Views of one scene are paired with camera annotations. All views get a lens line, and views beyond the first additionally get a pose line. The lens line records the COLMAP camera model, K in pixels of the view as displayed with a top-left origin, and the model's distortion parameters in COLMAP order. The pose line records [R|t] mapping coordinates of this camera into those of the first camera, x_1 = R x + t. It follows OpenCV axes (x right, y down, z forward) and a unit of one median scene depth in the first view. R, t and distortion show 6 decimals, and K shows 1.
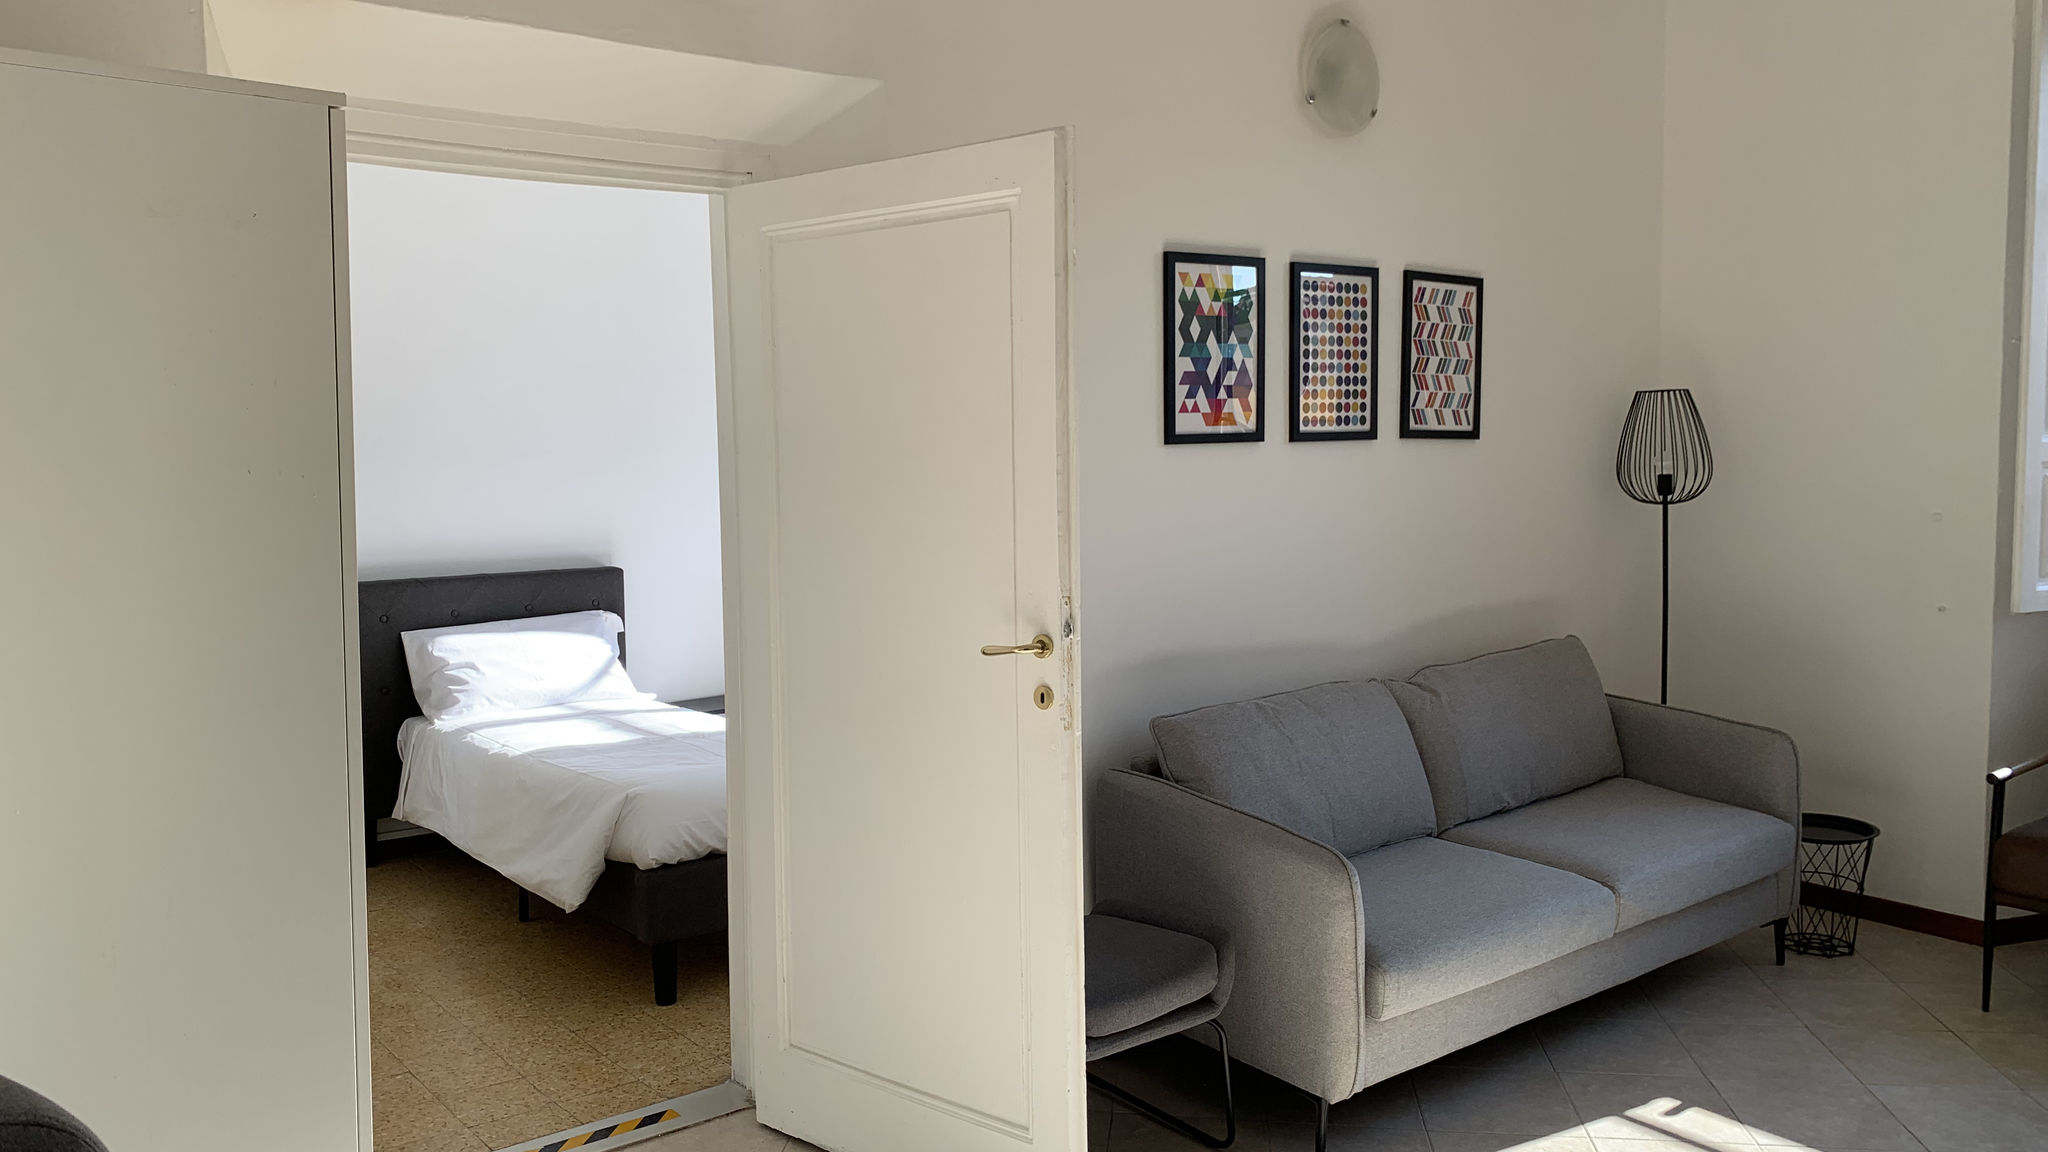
lens RADIAL K [[1541.3, 0, 1012.7], [0, 1541.3, 568.9], [0, 0, 1]] dist [0.113183, -0.224029]
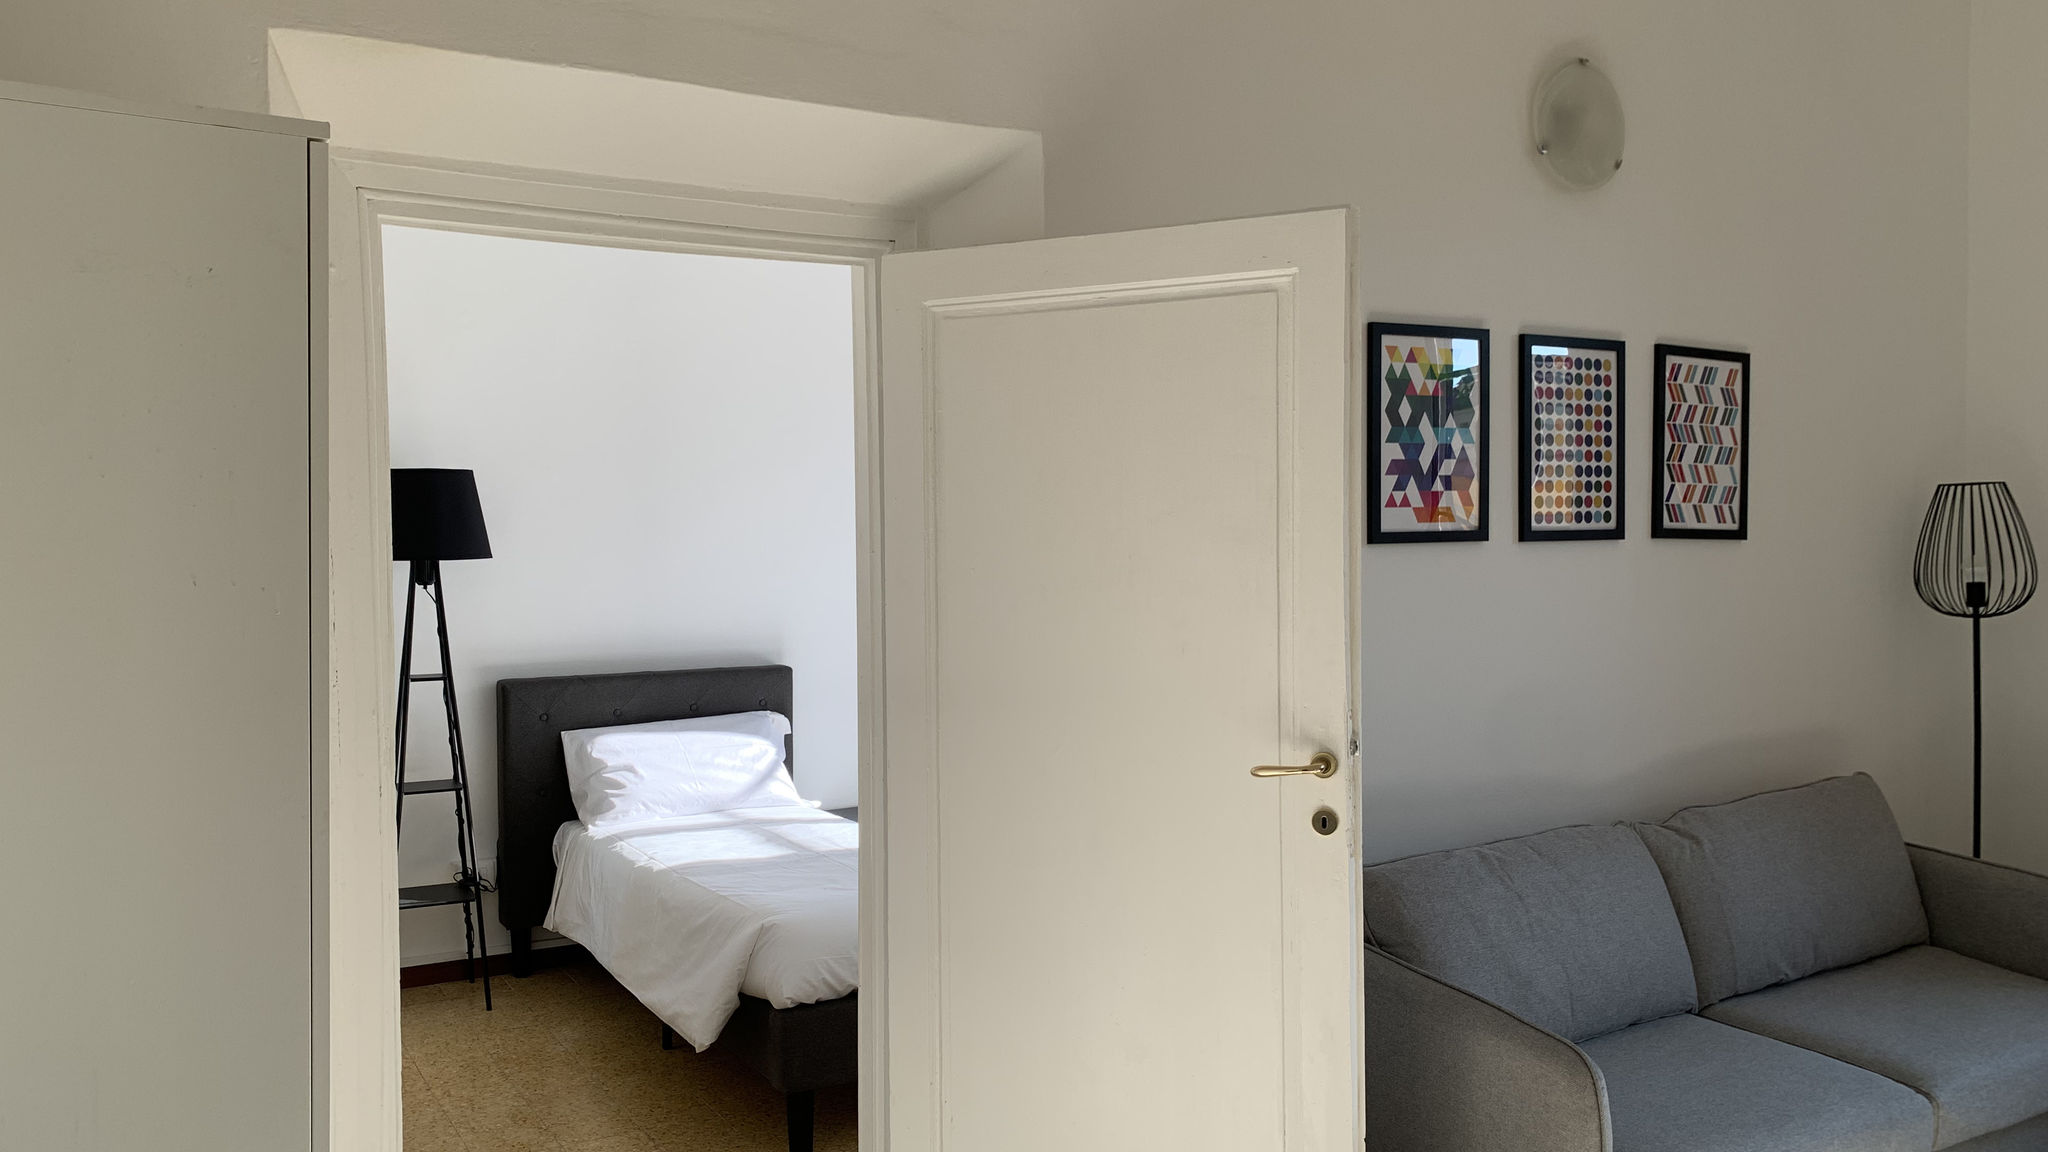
lens RADIAL K [[1514.0, 0, 1027.5], [0, 1514.0, 583.3], [0, 0, 1]] dist [0.005768, 0.000209]
pose [[0.990649, 0.010527, -0.136031, 0.023336], [-0.016816, 0.998838, -0.045165, -0.016288], [0.135398, 0.047030, 0.989675, 0.131872]]
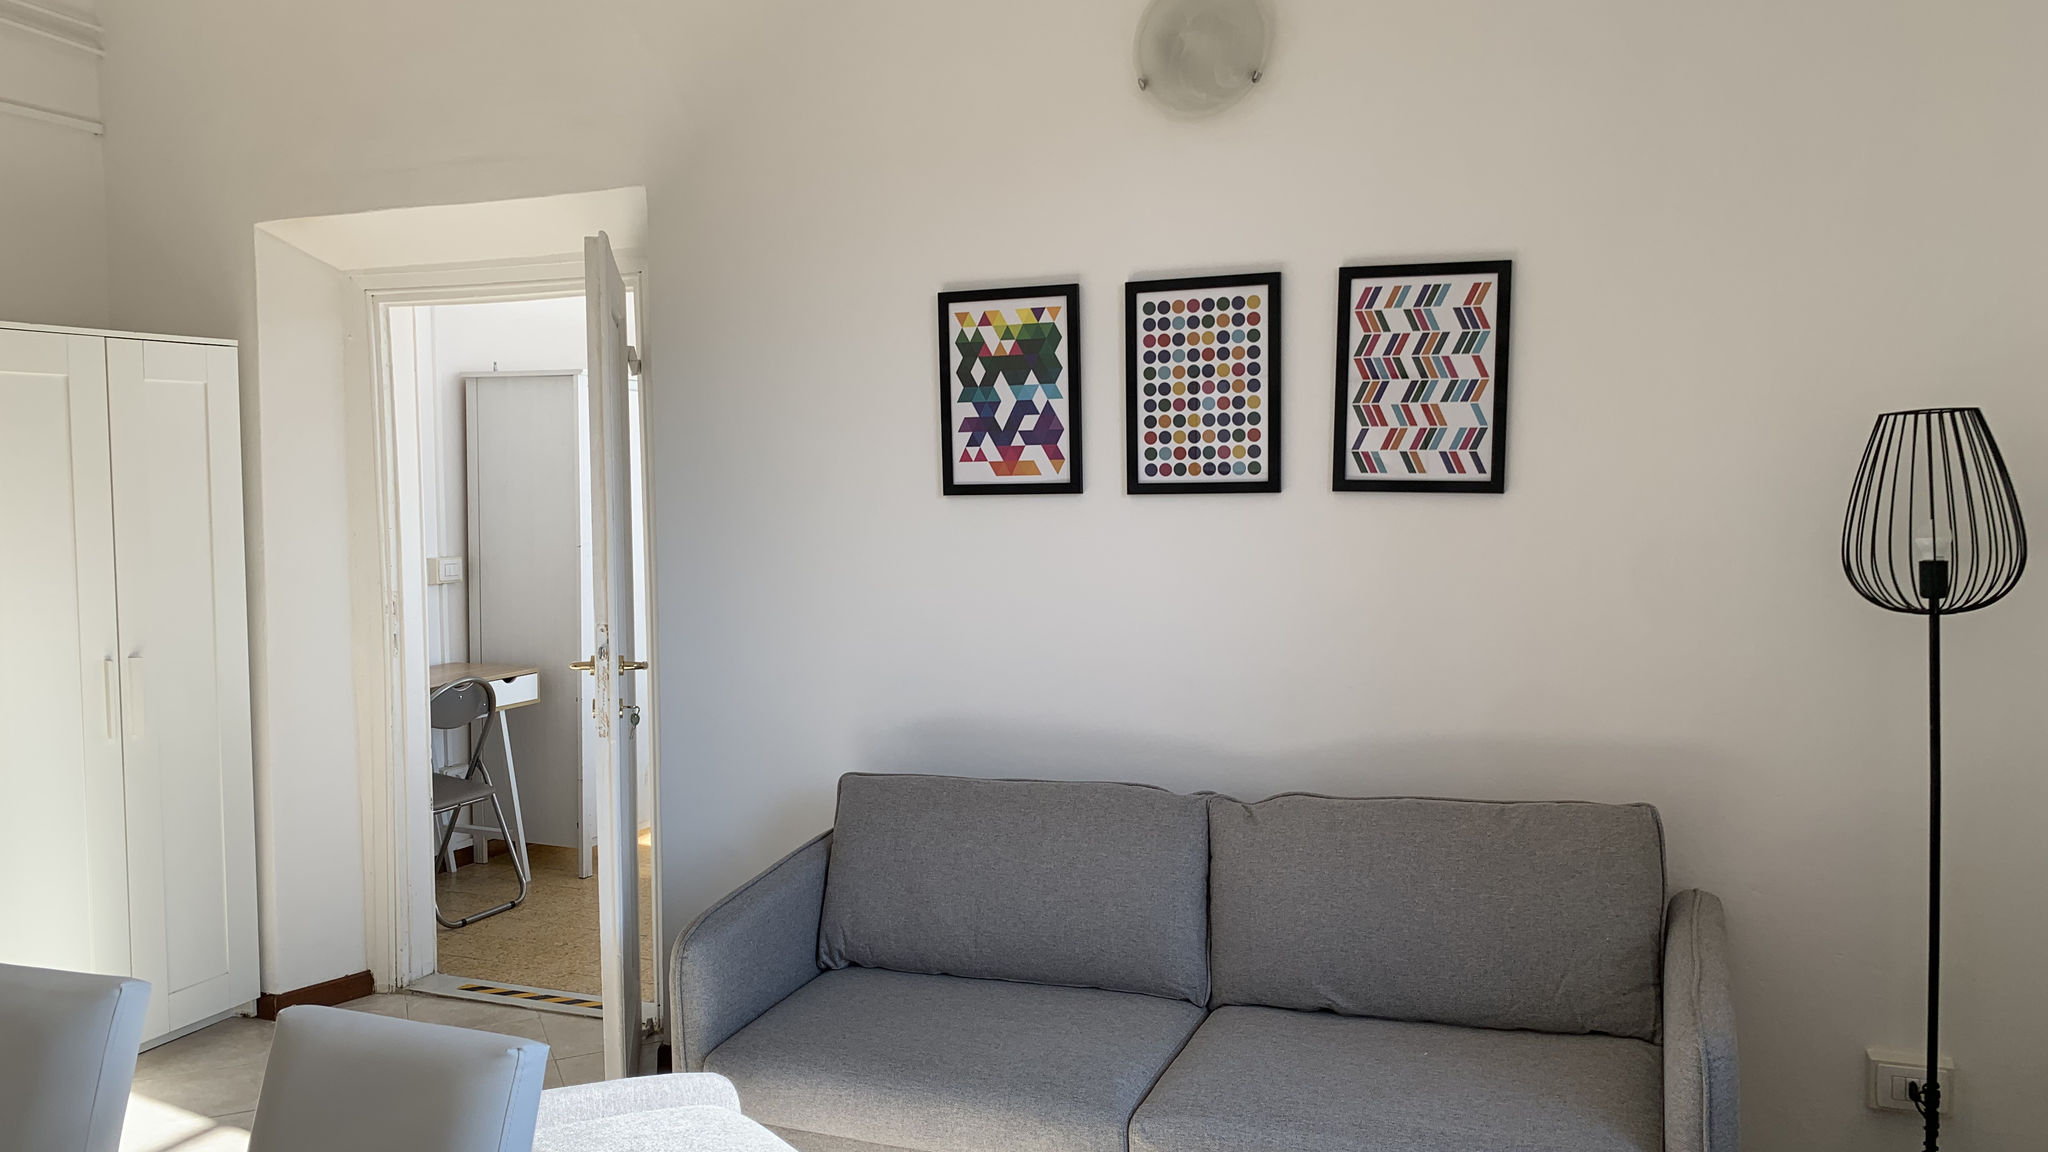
lens RADIAL K [[1600.7, 0, 1023.7], [0, 1600.7, 578.4], [0, 0, 1]] dist [0.154588, -0.174856]
pose [[0.514961, 0.070589, -0.854302, 0.883403], [-0.064002, 0.996988, 0.043799, -0.069289], [0.854821, 0.032122, 0.517928, 0.485887]]
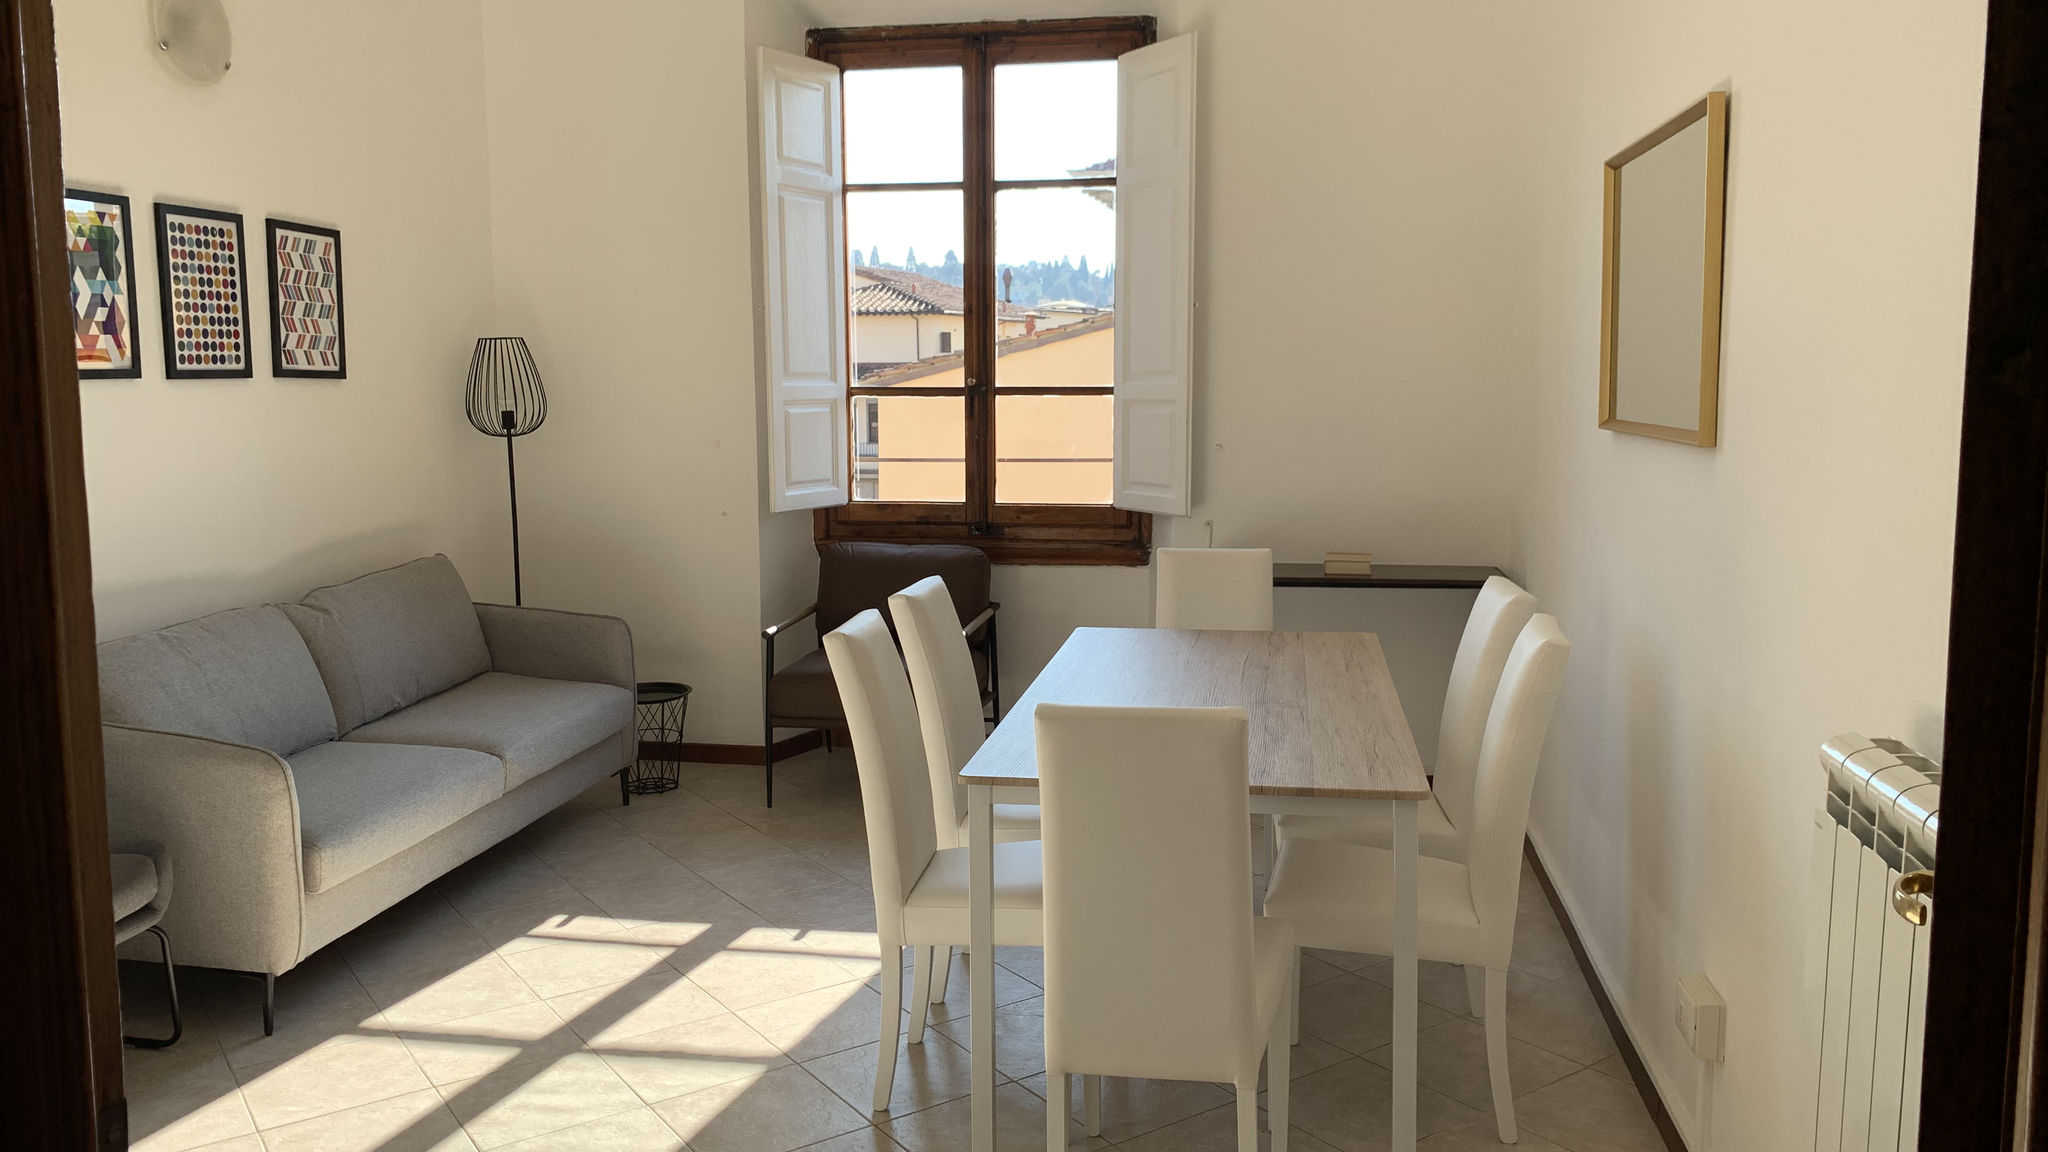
lens RADIAL K [[1550.4, 0, 1017.6], [0, 1550.4, 569.4], [0, 0, 1]] dist [-0.007735, -0.006521]
pose [[0.739945, -0.071774, 0.668827, -0.094790], [0.047113, 0.997379, 0.054909, 0.013442], [-0.671016, -0.009119, 0.741387, -0.132346]]
